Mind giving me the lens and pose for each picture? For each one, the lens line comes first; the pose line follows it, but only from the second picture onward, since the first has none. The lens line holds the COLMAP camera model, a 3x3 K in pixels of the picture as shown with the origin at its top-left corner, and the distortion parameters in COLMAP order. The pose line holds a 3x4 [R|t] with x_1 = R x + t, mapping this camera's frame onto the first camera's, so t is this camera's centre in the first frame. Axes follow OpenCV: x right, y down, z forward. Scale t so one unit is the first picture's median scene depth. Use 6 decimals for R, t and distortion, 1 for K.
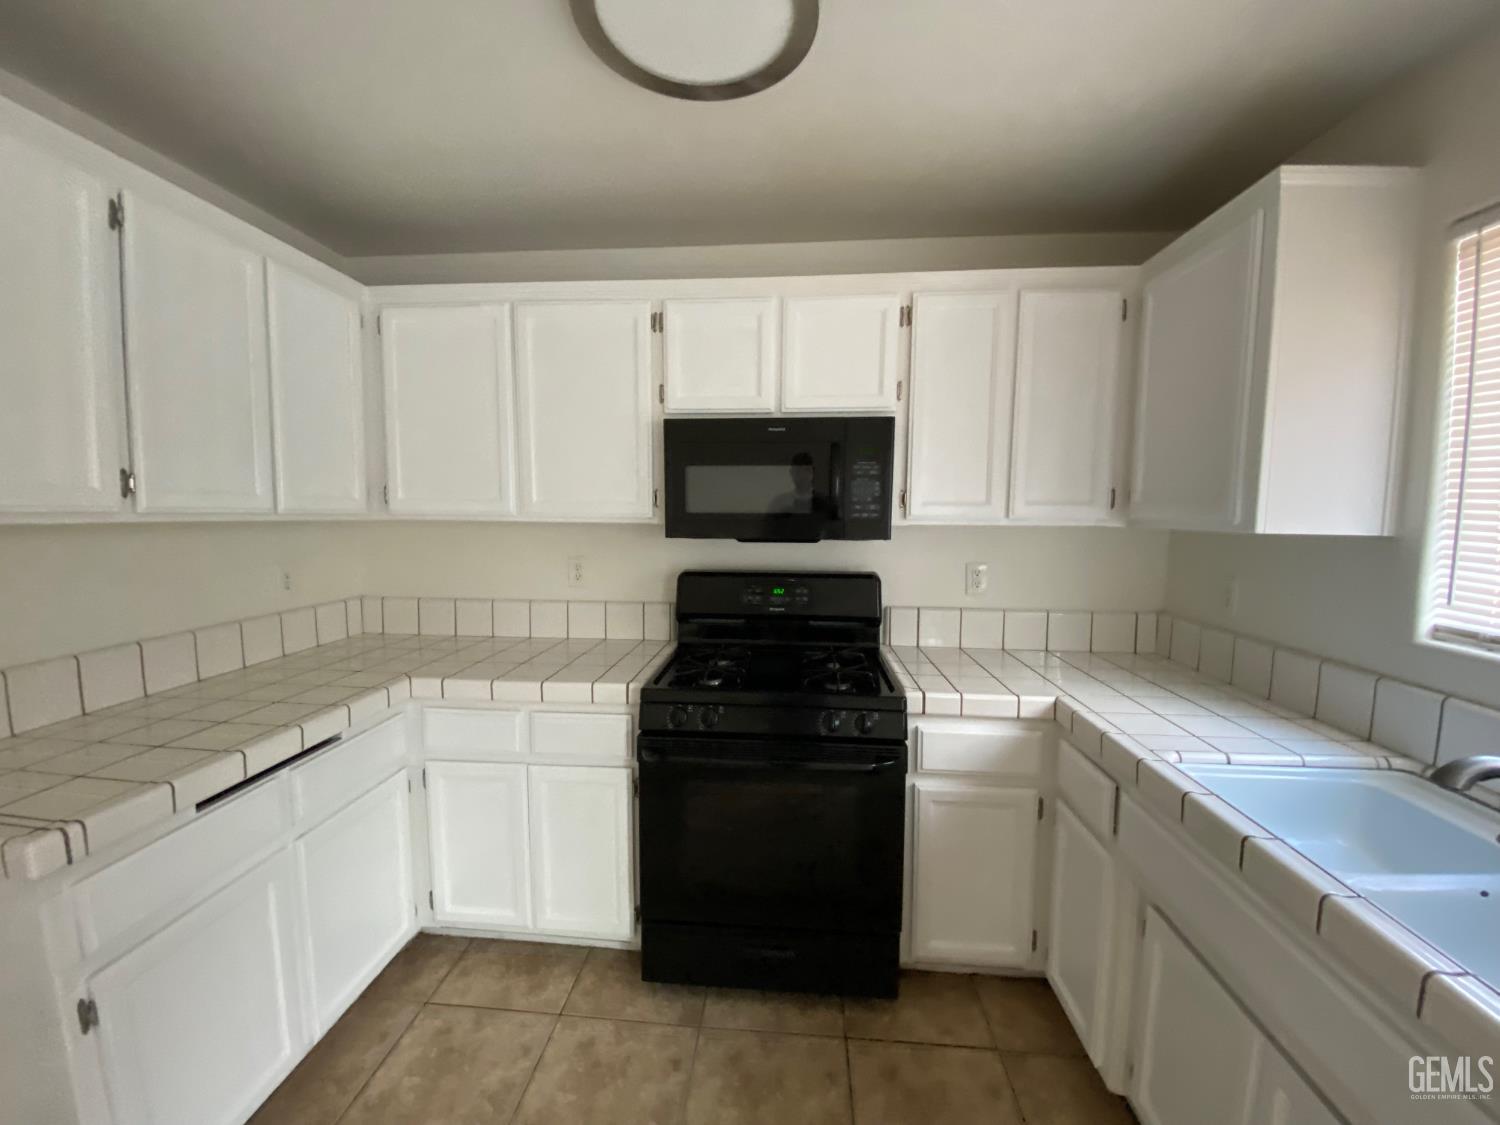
lens RADIAL K [[608.4, 0, 747.6], [0, 608.4, 561.2], [0, 0, 1]] dist [0.013135, -0.016771]
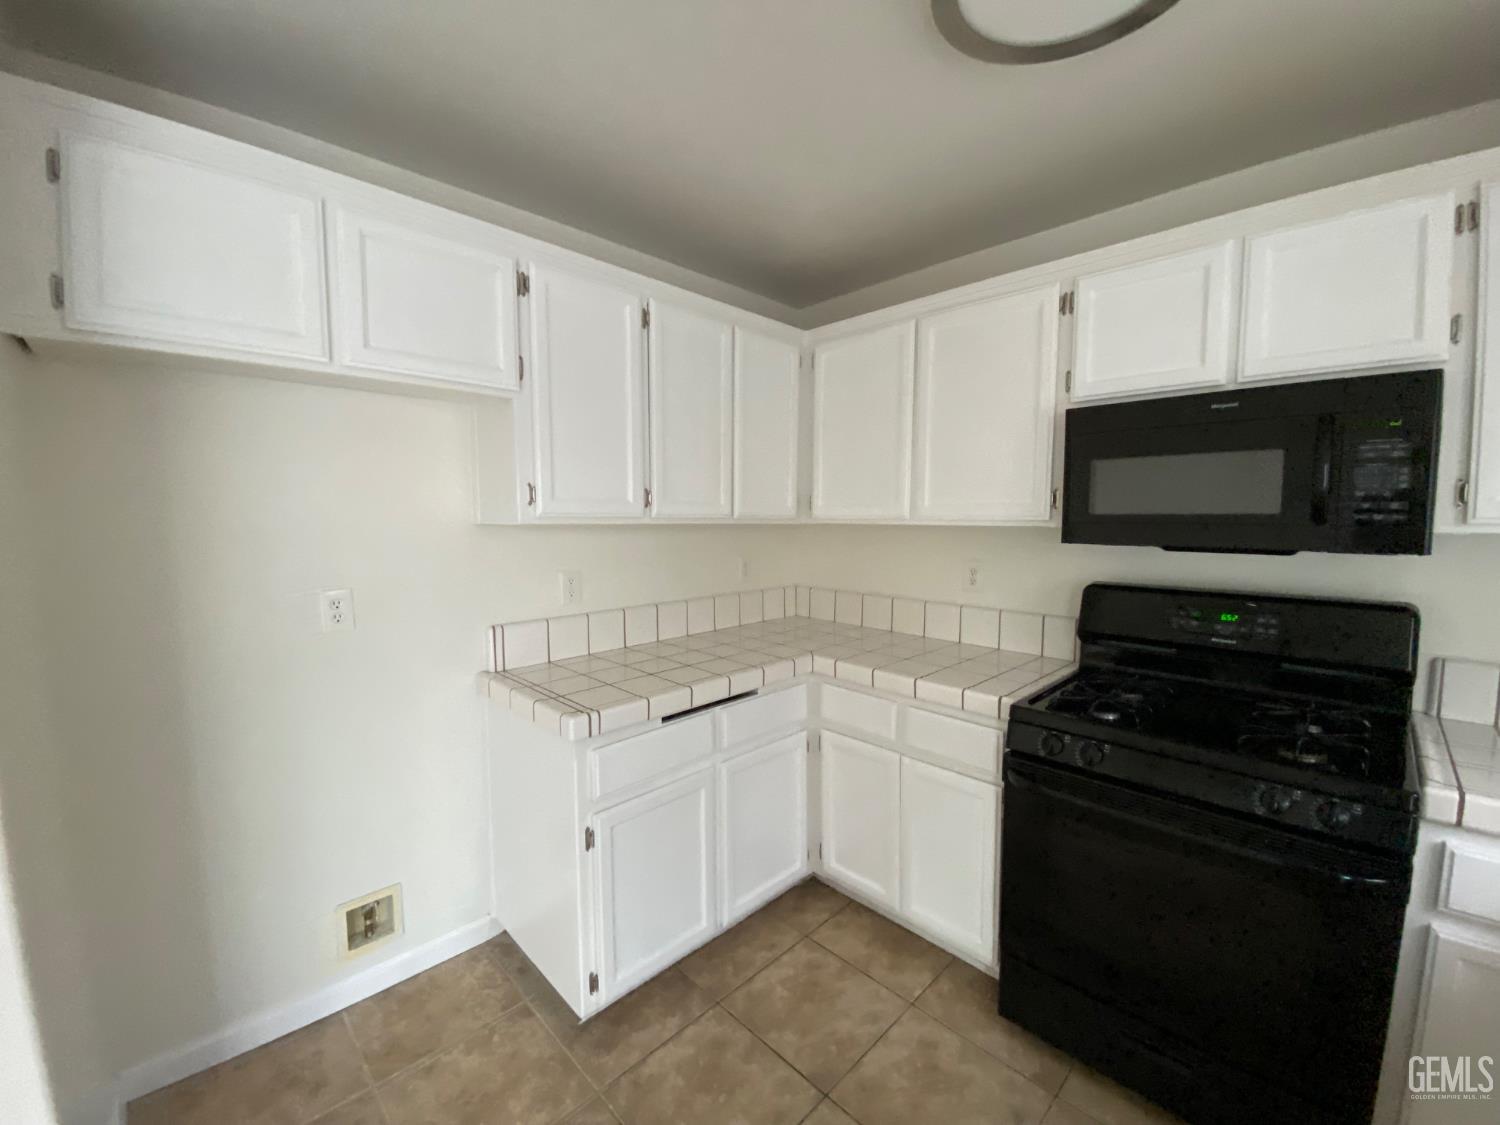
lens RADIAL K [[608.4, 0, 740.3], [0, 608.4, 563.8], [0, 0, 1]] dist [0.013135, -0.016771]
pose [[0.749217, 0.046388, -0.660698, 0.123994], [-0.050062, 0.998657, 0.013347, 0.003045], [0.660430, 0.023076, 0.750533, 0.019898]]
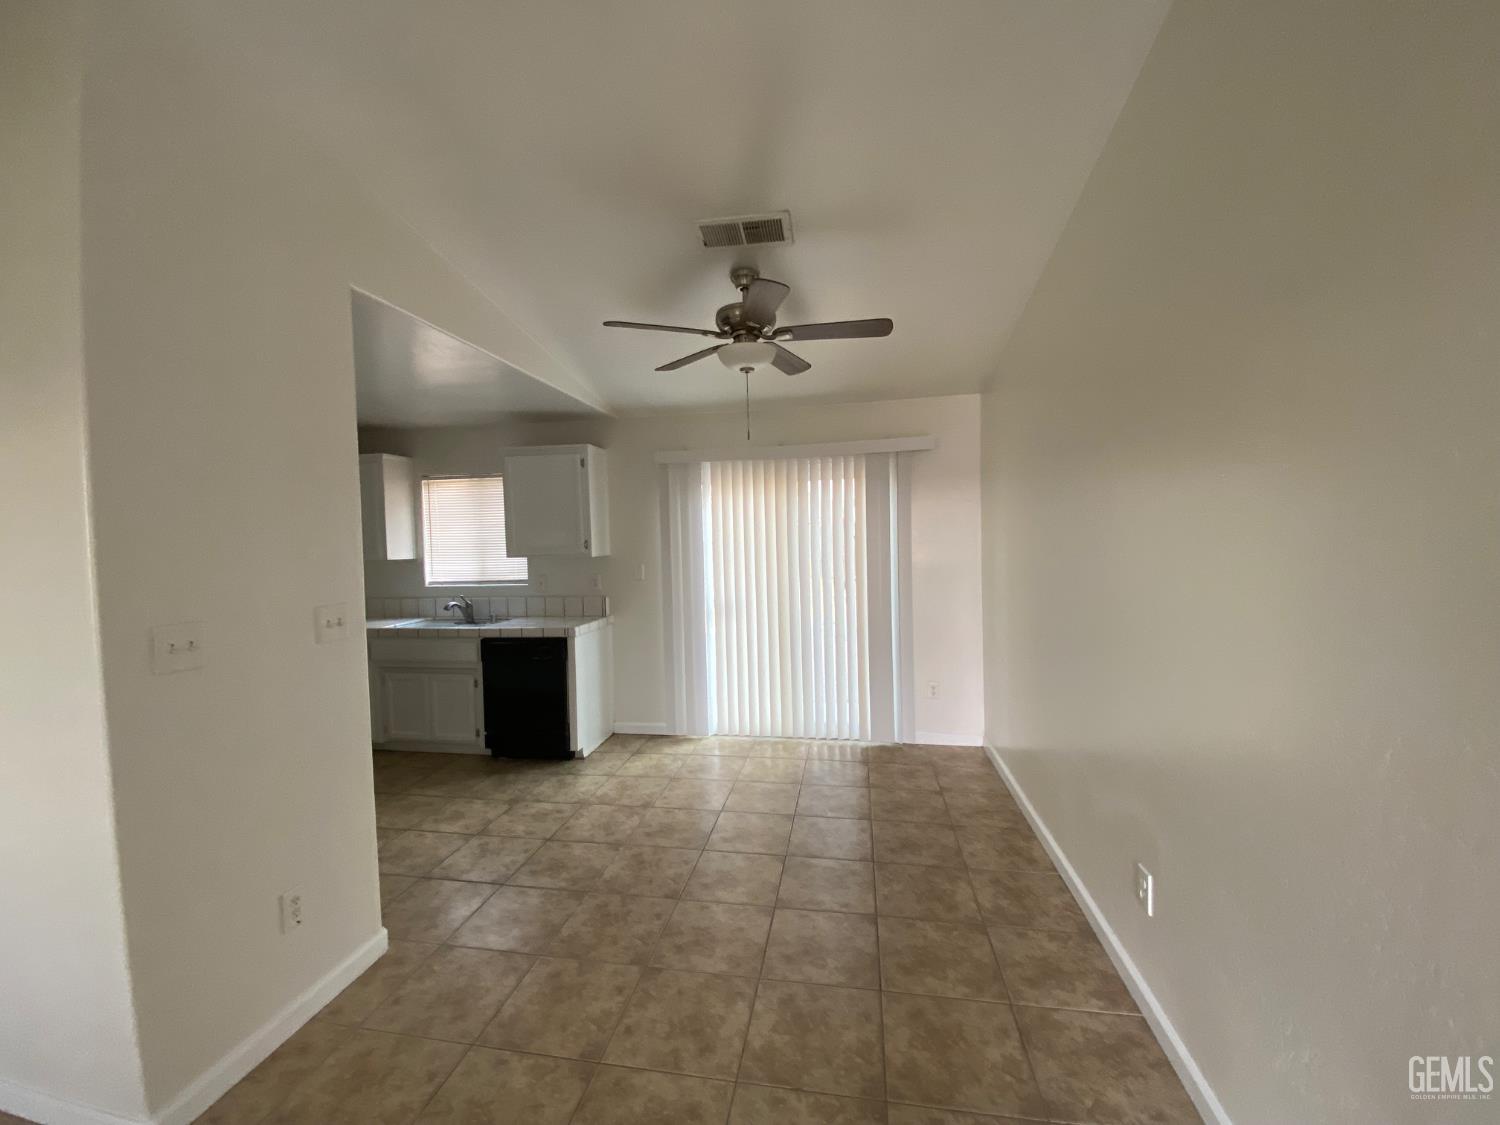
lens RADIAL K [[608.4, 0, 747.4], [0, 608.4, 563.5], [0, 0, 1]] dist [0.013135, -0.016771]
pose [[0.086499, -0.052471, 0.994869, -1.912551], [0.114277, 0.992543, 0.042413, 0.045884], [-0.989676, 0.110022, 0.091850, -1.034152]]
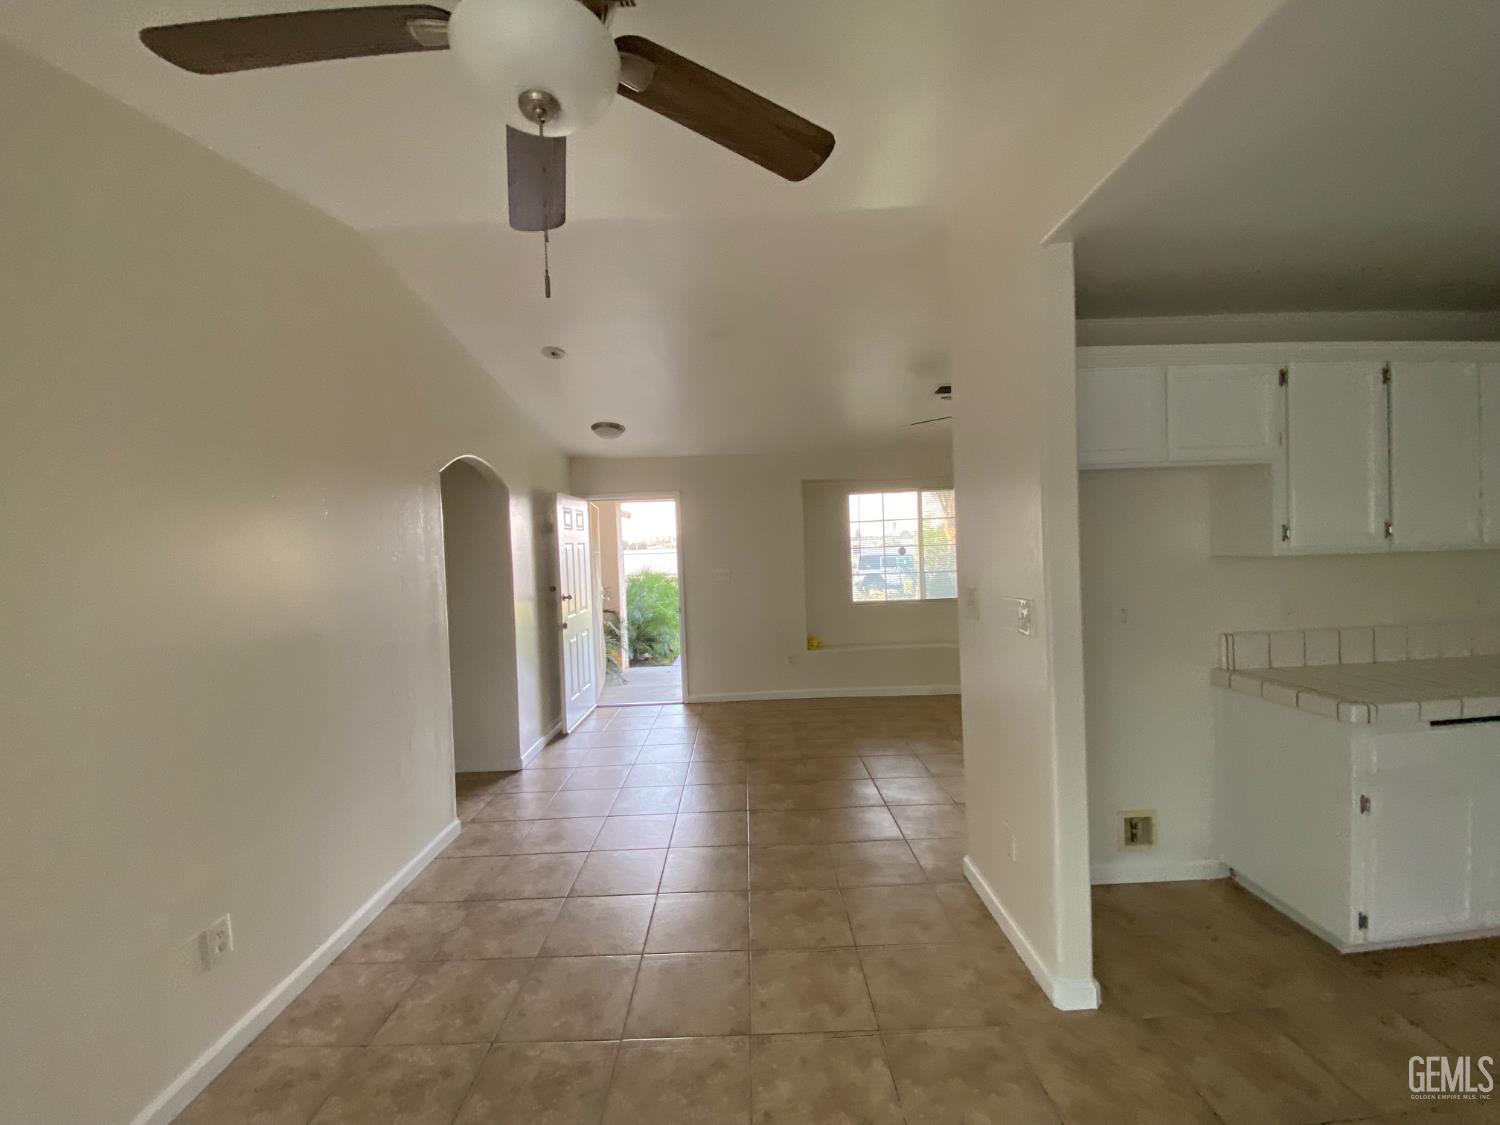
lens RADIAL K [[608.4, 0, 740.9], [0, 608.4, 563.0], [0, 0, 1]] dist [0.013135, -0.016771]
pose [[0.087024, 0.016103, -0.996076, 0.411011], [-0.047274, 0.998810, 0.012017, 0.024606], [0.995084, 0.046043, 0.087682, -0.769528]]
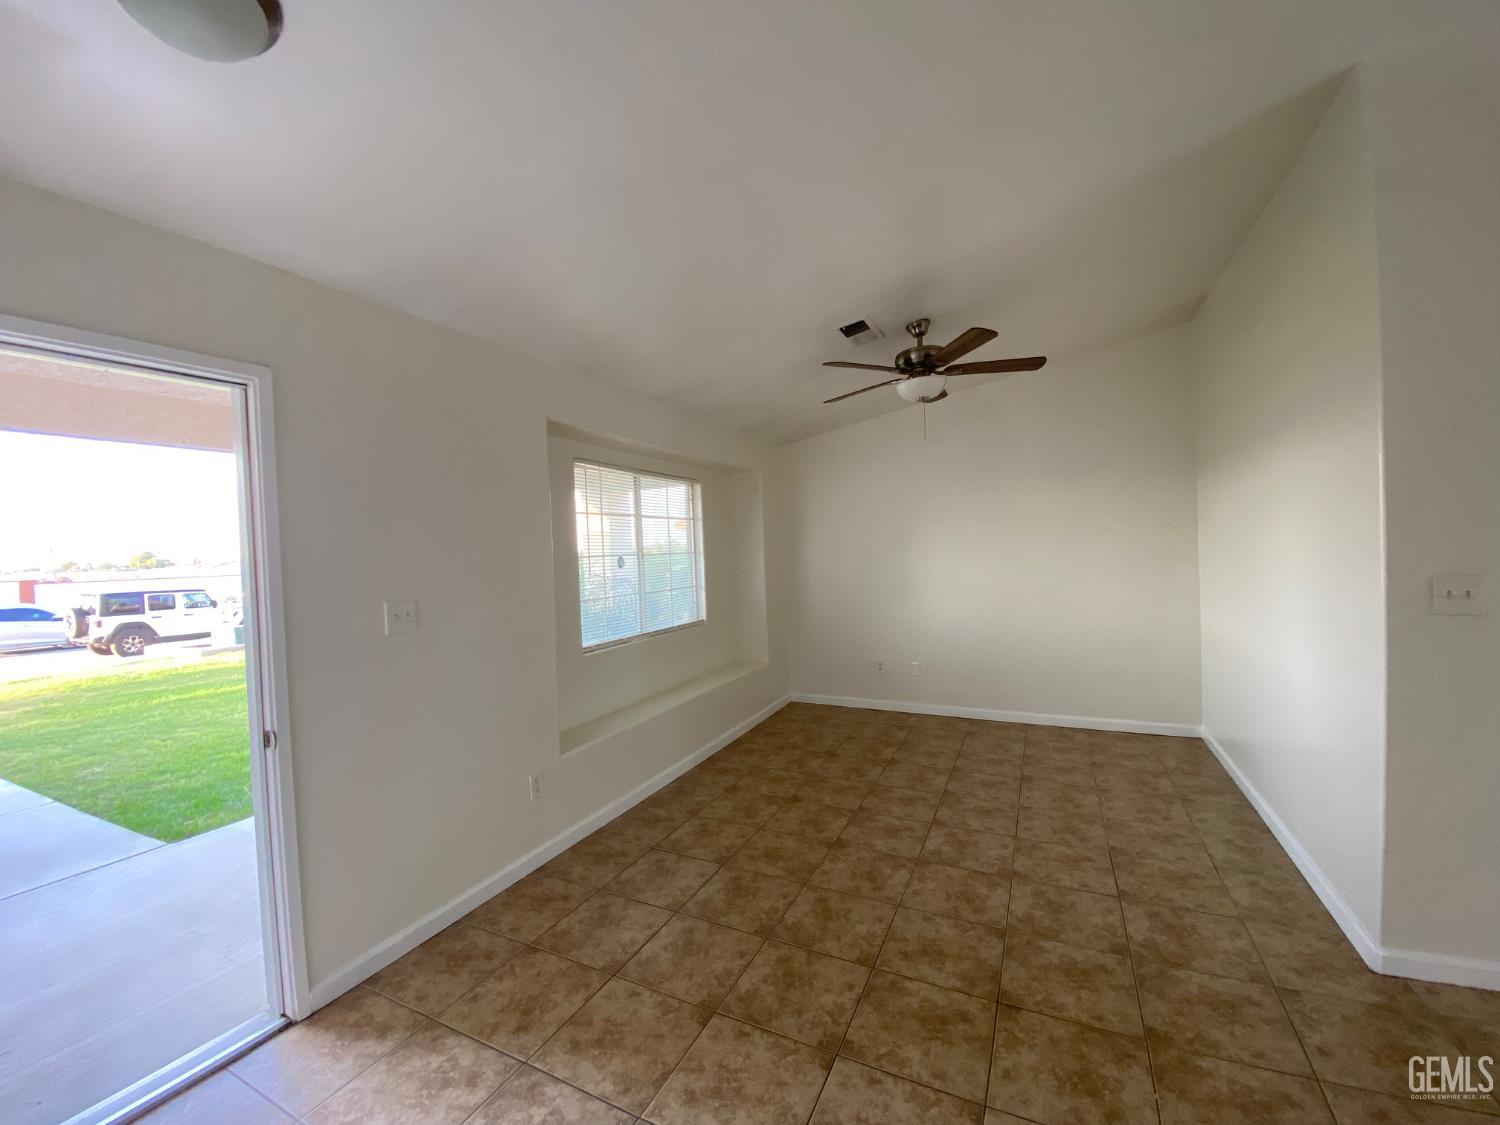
lens RADIAL K [[608.4, 0, 743.3], [0, 608.4, 547.7], [0, 0, 1]] dist [0.013135, -0.016771]
pose [[0.930705, -0.043718, -0.363148, -1.870611], [0.012433, 0.996039, -0.088045, 0.110169], [0.365559, 0.077428, 0.927562, -1.582618]]
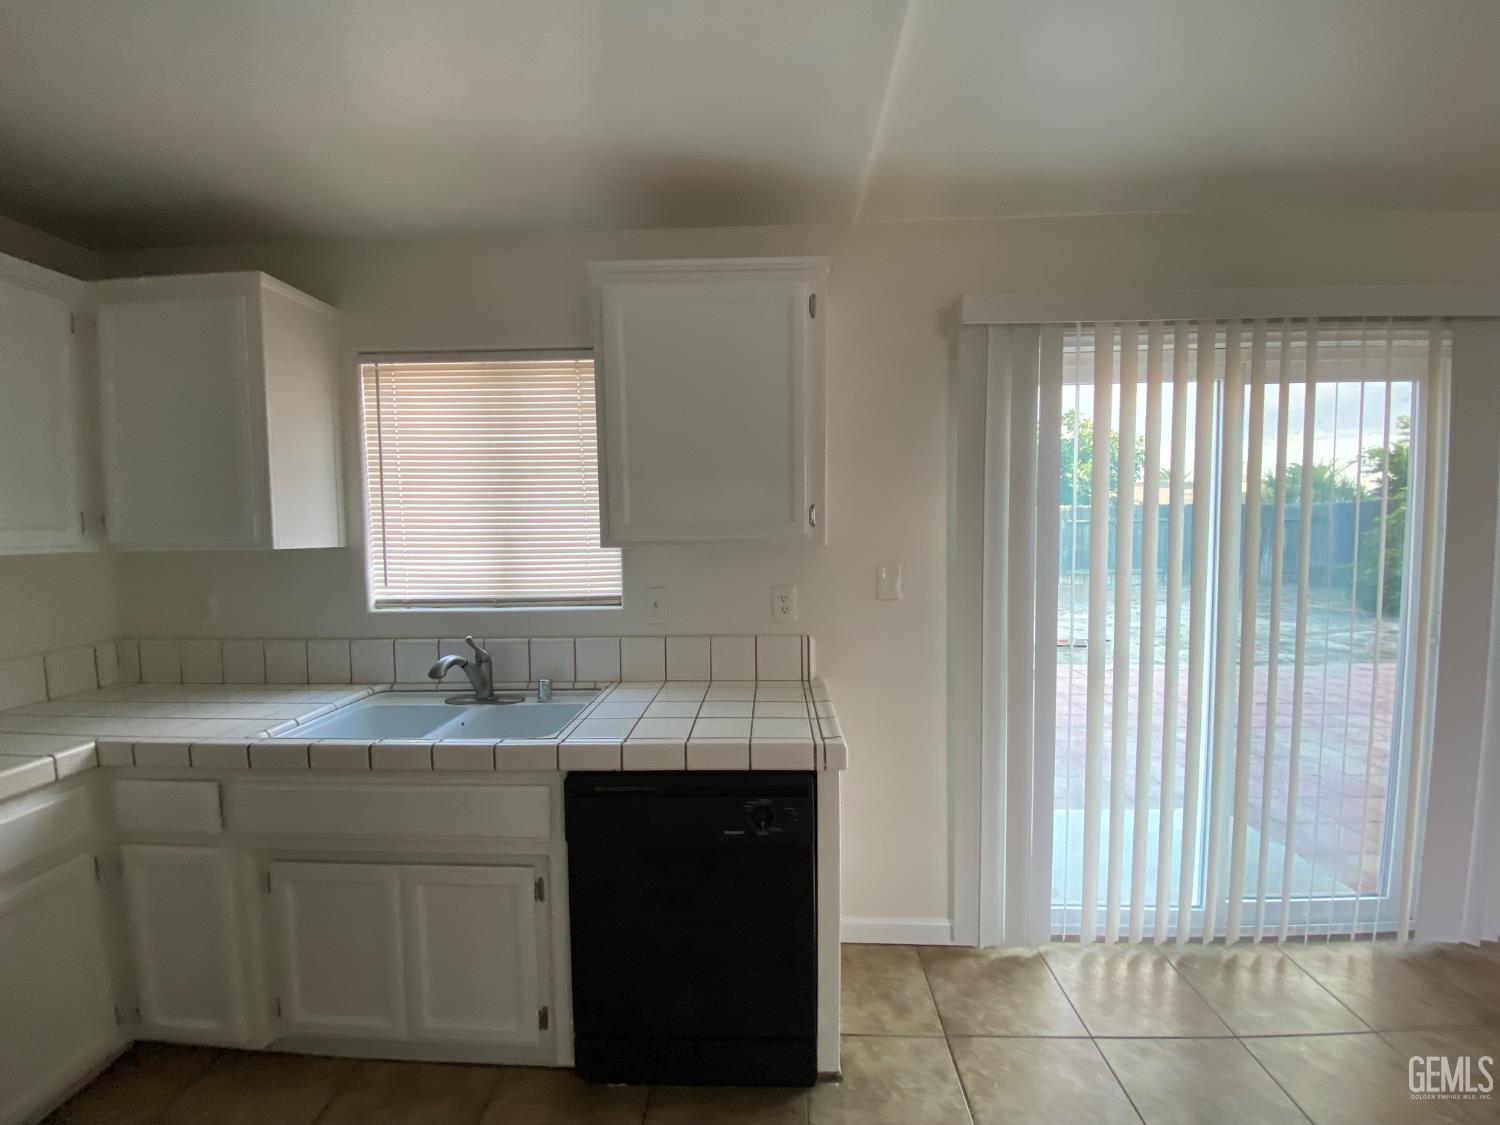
lens RADIAL K [[608.4, 0, 755.3], [0, 608.4, 564.5], [0, 0, 1]] dist [0.013135, -0.016771]
pose [[-0.057443, -0.070119, 0.995883, -0.422000], [0.097245, 0.992394, 0.075482, -0.010323], [-0.993601, 0.101181, -0.050188, 0.043218]]
